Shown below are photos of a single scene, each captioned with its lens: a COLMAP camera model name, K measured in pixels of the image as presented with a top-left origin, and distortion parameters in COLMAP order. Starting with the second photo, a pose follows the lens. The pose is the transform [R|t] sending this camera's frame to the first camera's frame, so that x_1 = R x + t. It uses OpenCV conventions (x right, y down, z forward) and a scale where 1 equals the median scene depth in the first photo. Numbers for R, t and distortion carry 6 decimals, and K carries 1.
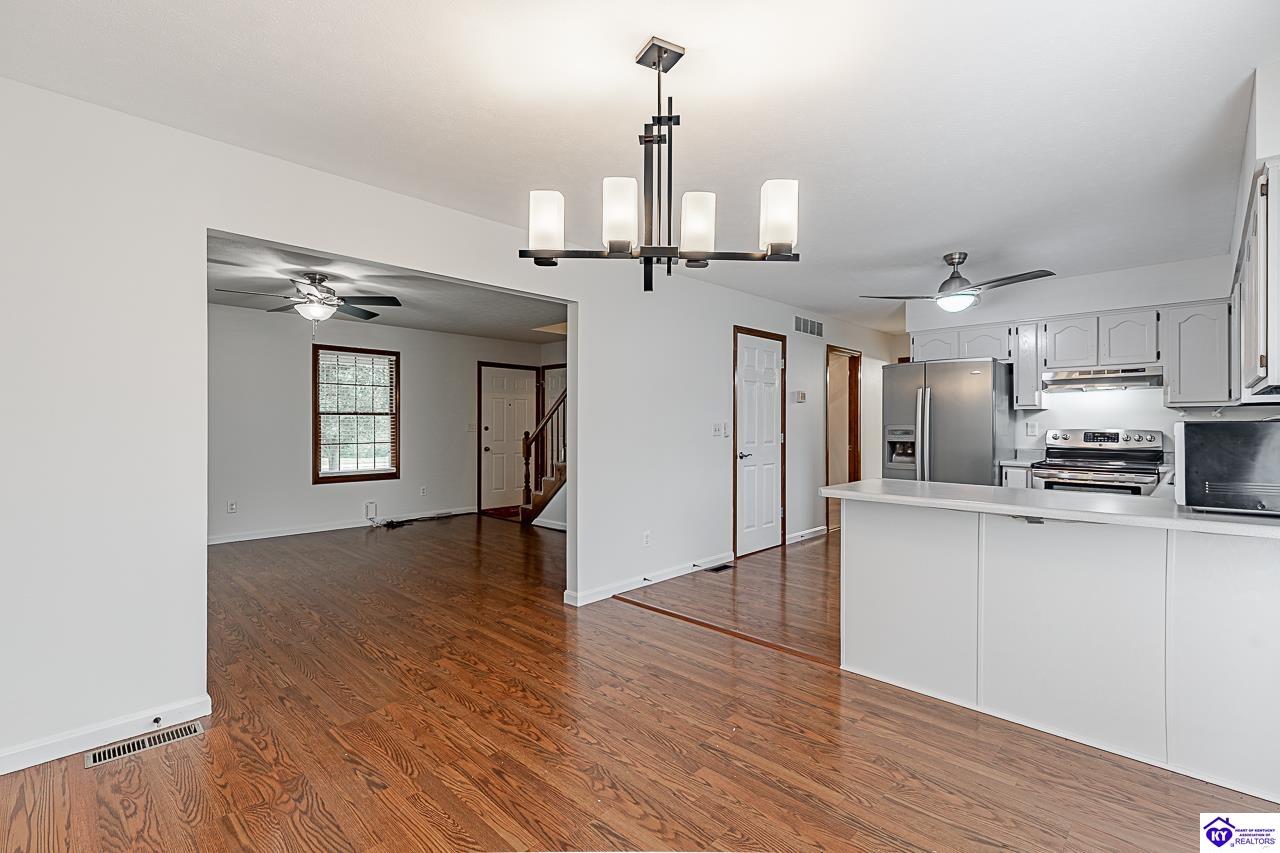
lens RADIAL K [[575.4, 0, 643.3], [0, 575.4, 422.6], [0, 0, 1]] dist [0.001736, -0.000331]
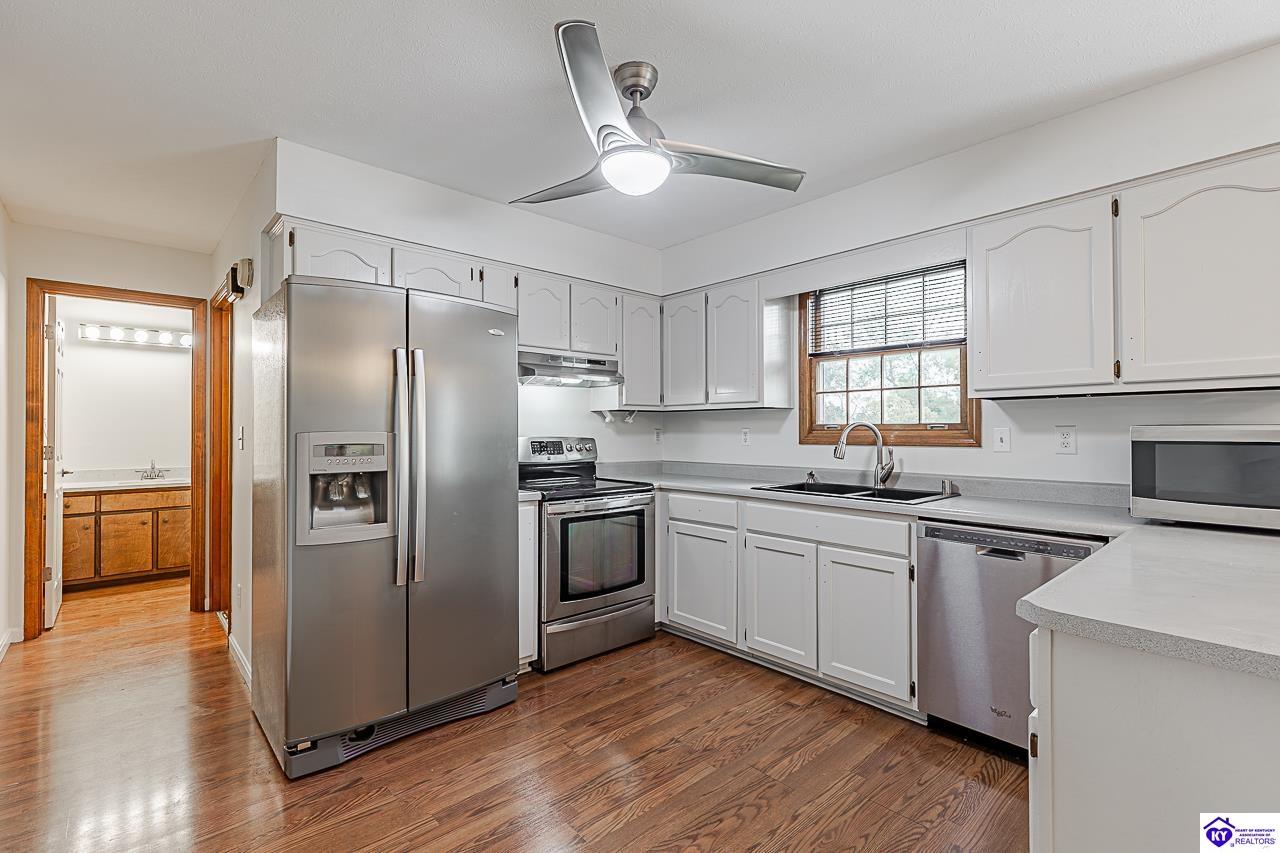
lens RADIAL K [[575.4, 0, 645.6], [0, 575.4, 422.3], [0, 0, 1]] dist [0.001736, -0.000331]
pose [[0.056588, 0.013490, 0.998307, 0.061241], [-0.000813, 0.999909, -0.013465, 0.002694], [-0.998397, -0.000049, 0.056593, 0.842524]]
